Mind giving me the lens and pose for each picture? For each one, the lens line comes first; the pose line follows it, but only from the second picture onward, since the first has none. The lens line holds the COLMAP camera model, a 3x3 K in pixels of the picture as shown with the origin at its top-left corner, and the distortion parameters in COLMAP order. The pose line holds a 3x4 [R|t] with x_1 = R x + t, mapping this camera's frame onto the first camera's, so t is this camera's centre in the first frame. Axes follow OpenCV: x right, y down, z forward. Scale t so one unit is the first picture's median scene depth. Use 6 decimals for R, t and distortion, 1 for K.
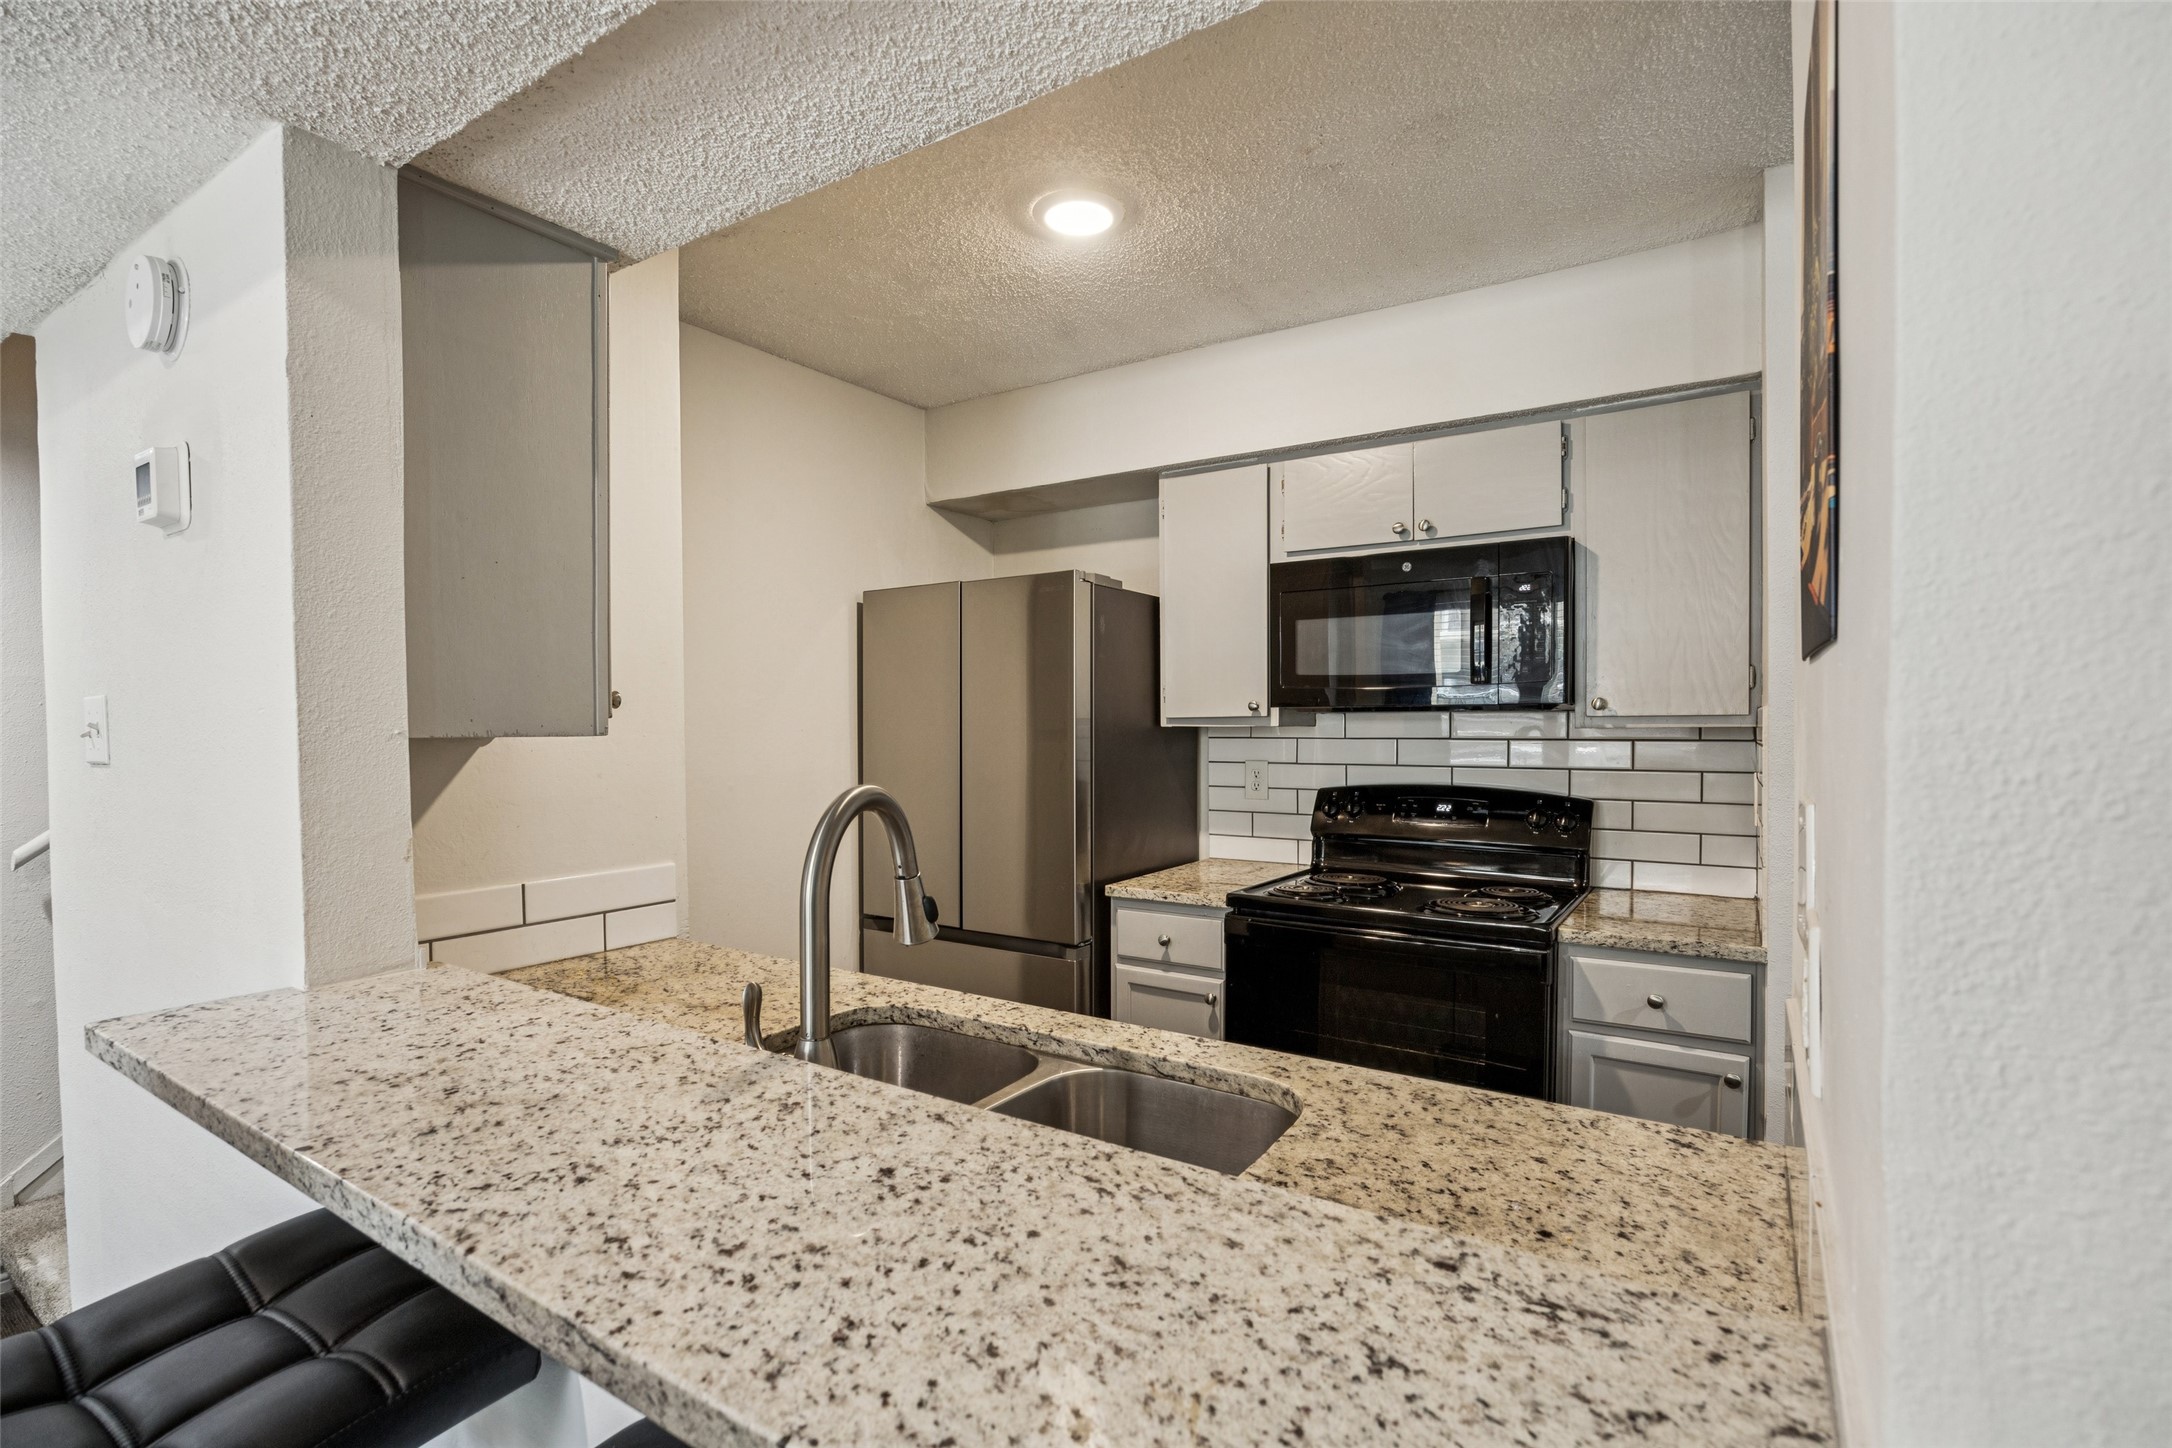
lens RADIAL K [[994.0, 0, 1094.0], [0, 994.0, 744.6], [0, 0, 1]] dist [-0.012853, -0.000610]
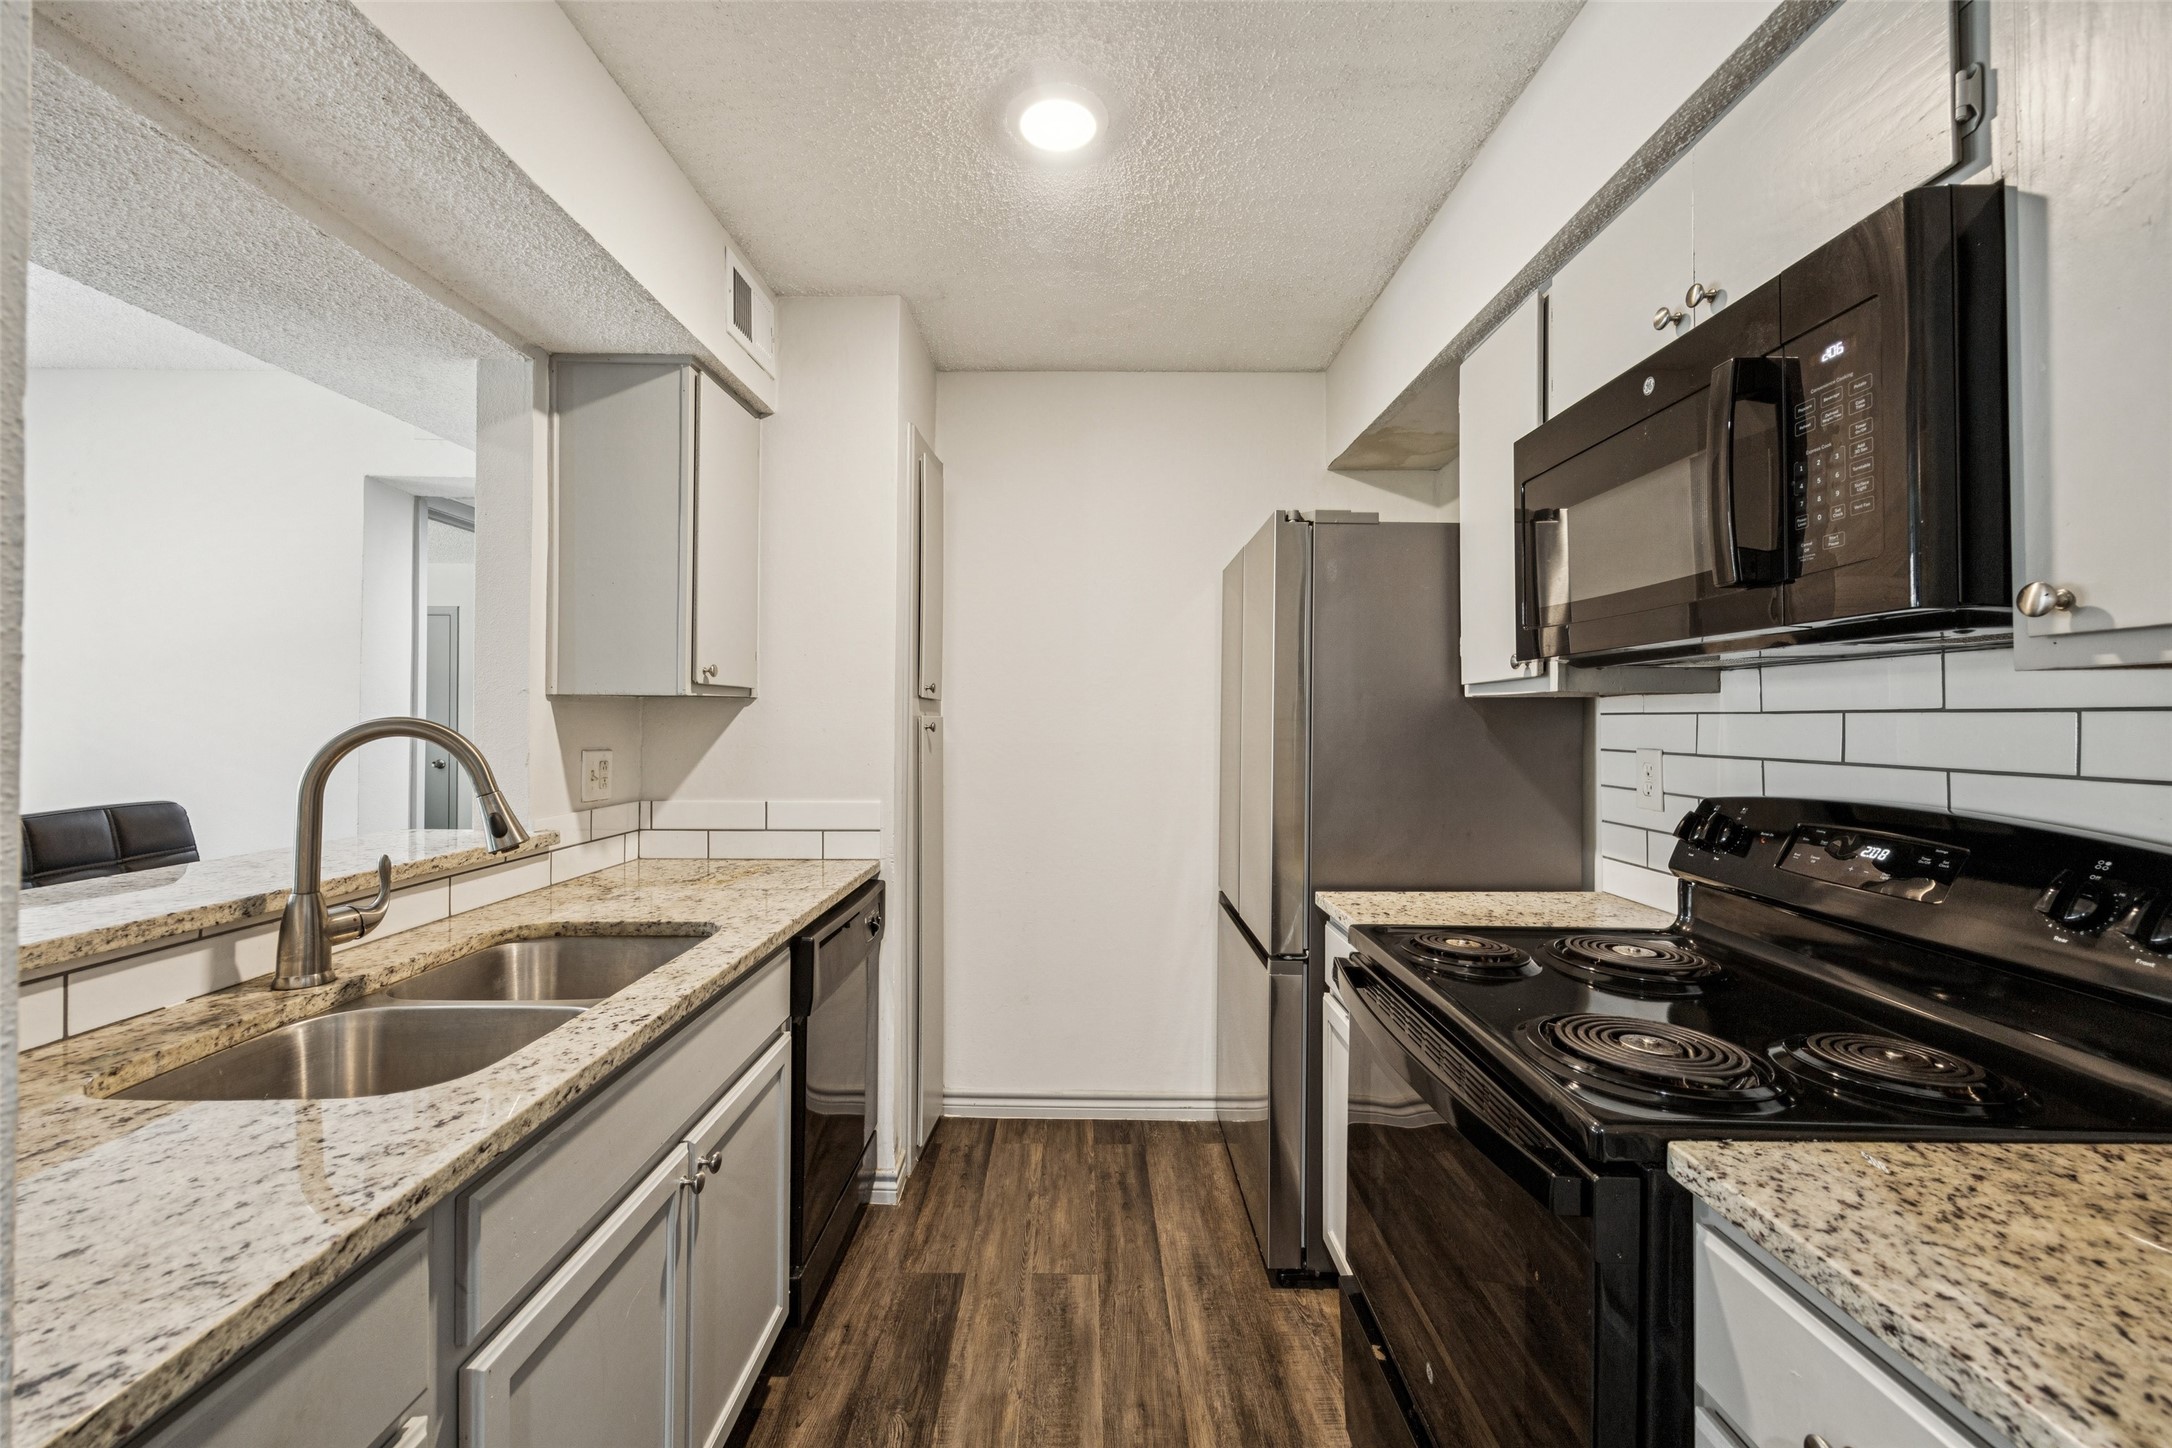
lens RADIAL K [[860.1, 0, 1089.2], [0, 860.1, 715.0], [0, 0, 1]] dist [0.000053, 0.000206]
pose [[0.555625, 0.003089, -0.831427, 1.076910], [-0.024603, 0.999616, -0.012728, 0.025190], [0.831069, 0.027527, 0.555488, 0.994189]]
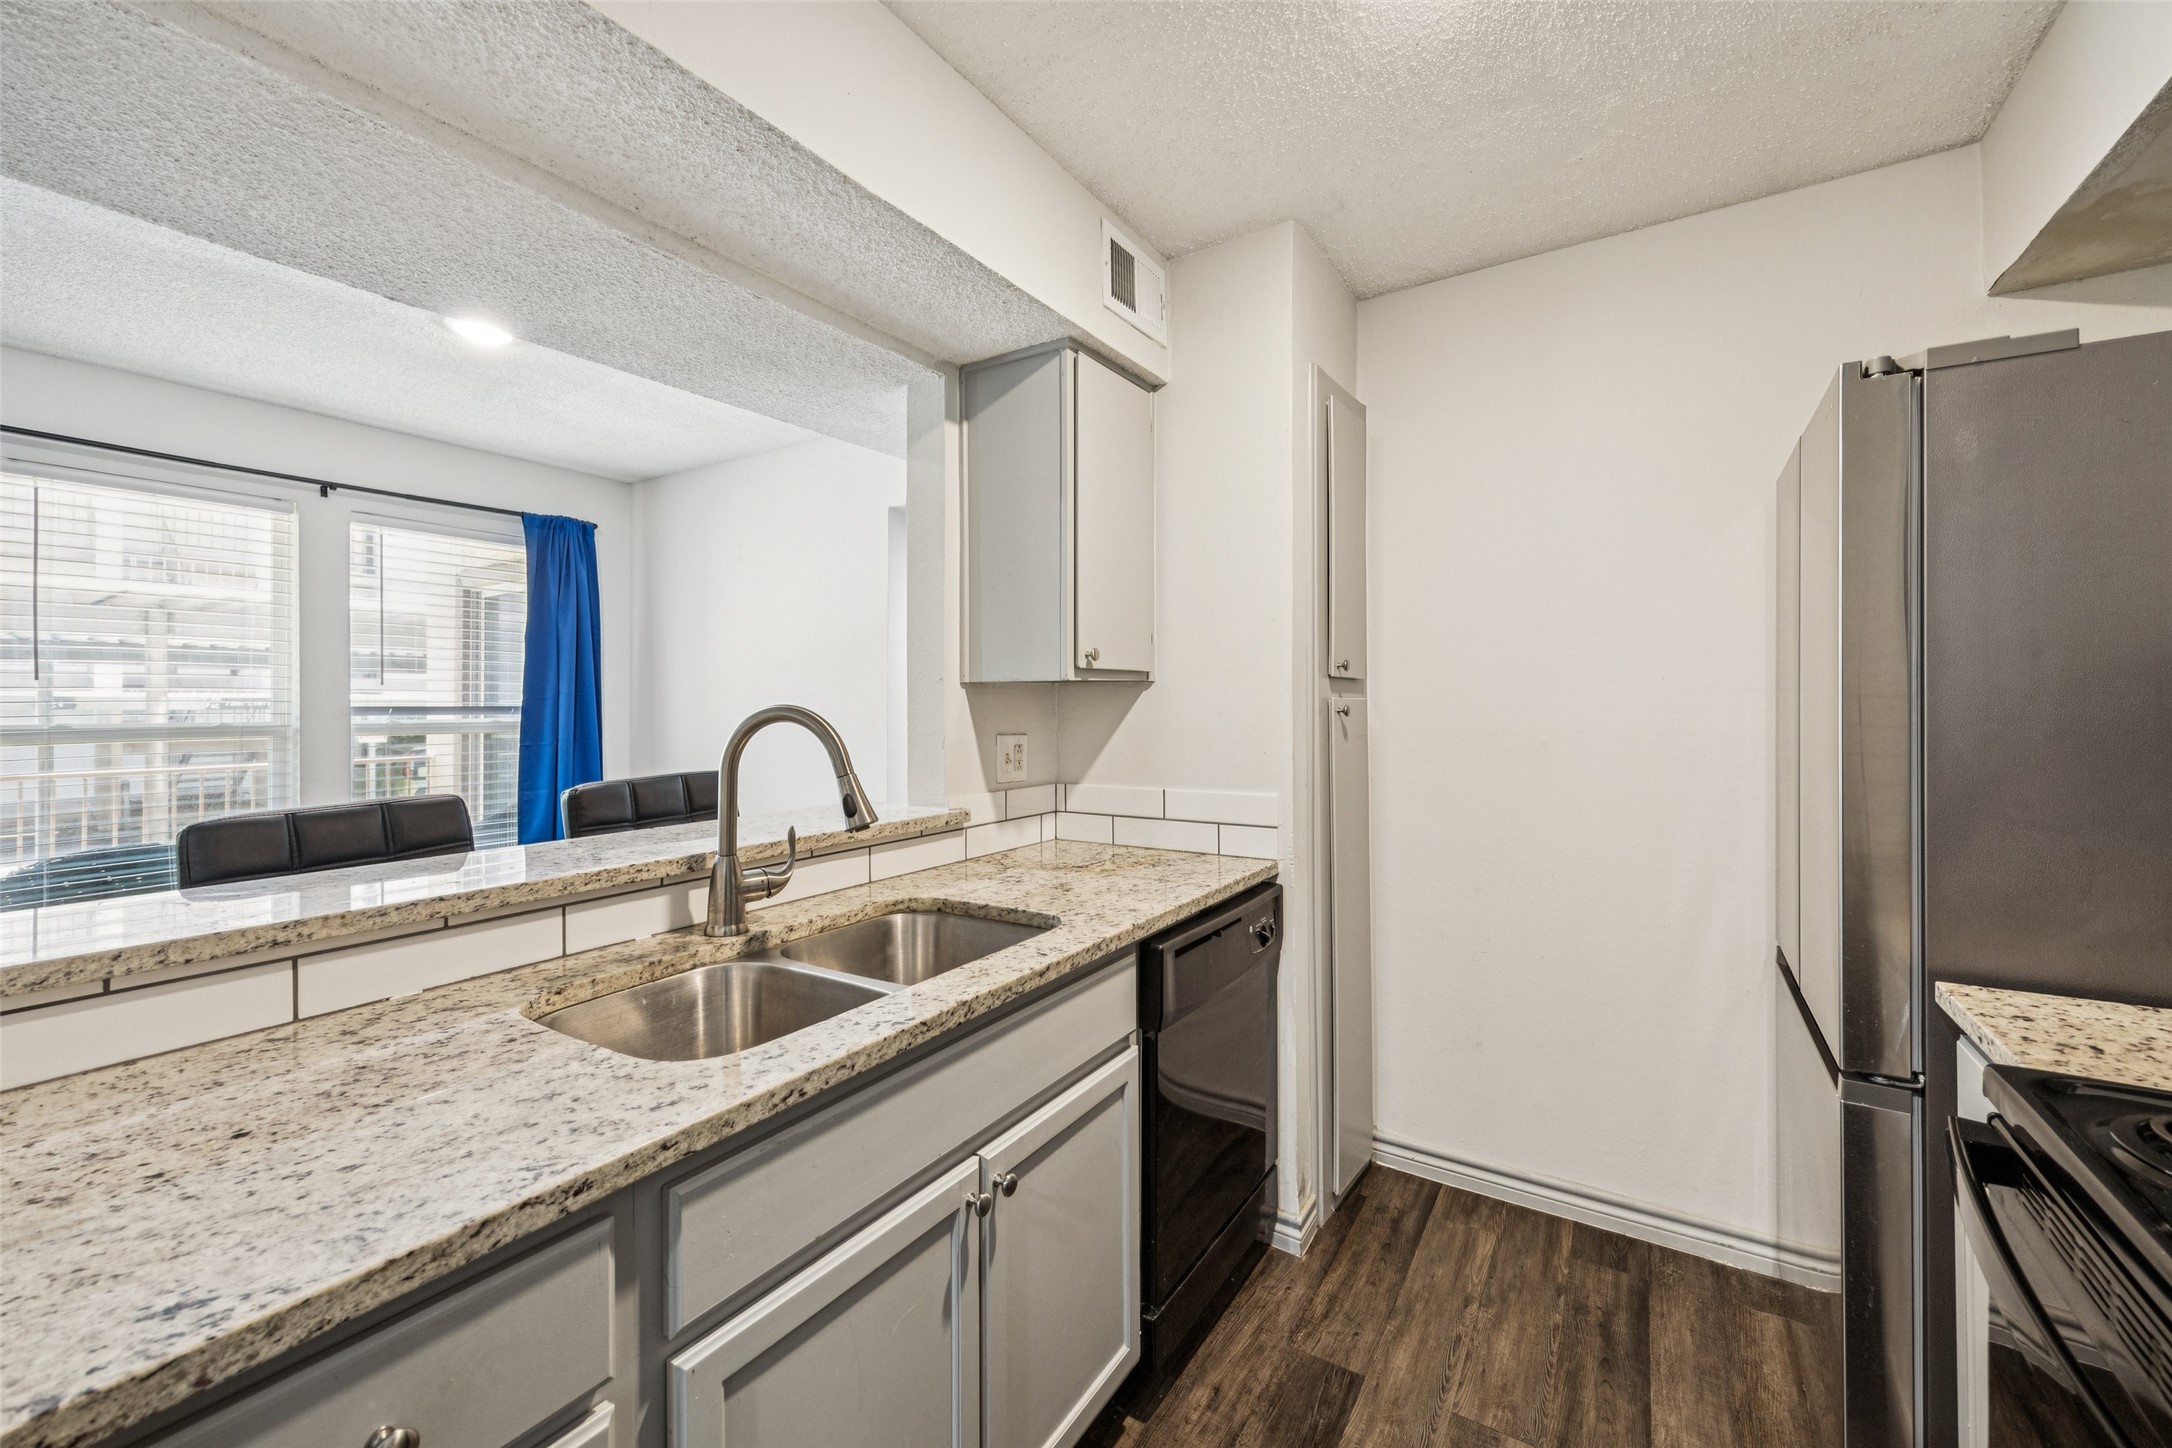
lens RADIAL K [[865.9, 0, 1097.0], [0, 865.9, 698.5], [0, 0, 1]] dist [0.002887, -0.000394]
pose [[0.022073, -0.001015, -0.999756, 0.937178], [-0.015149, 0.999884, -0.001350, 0.021691], [0.999642, 0.015175, 0.022055, 1.267439]]
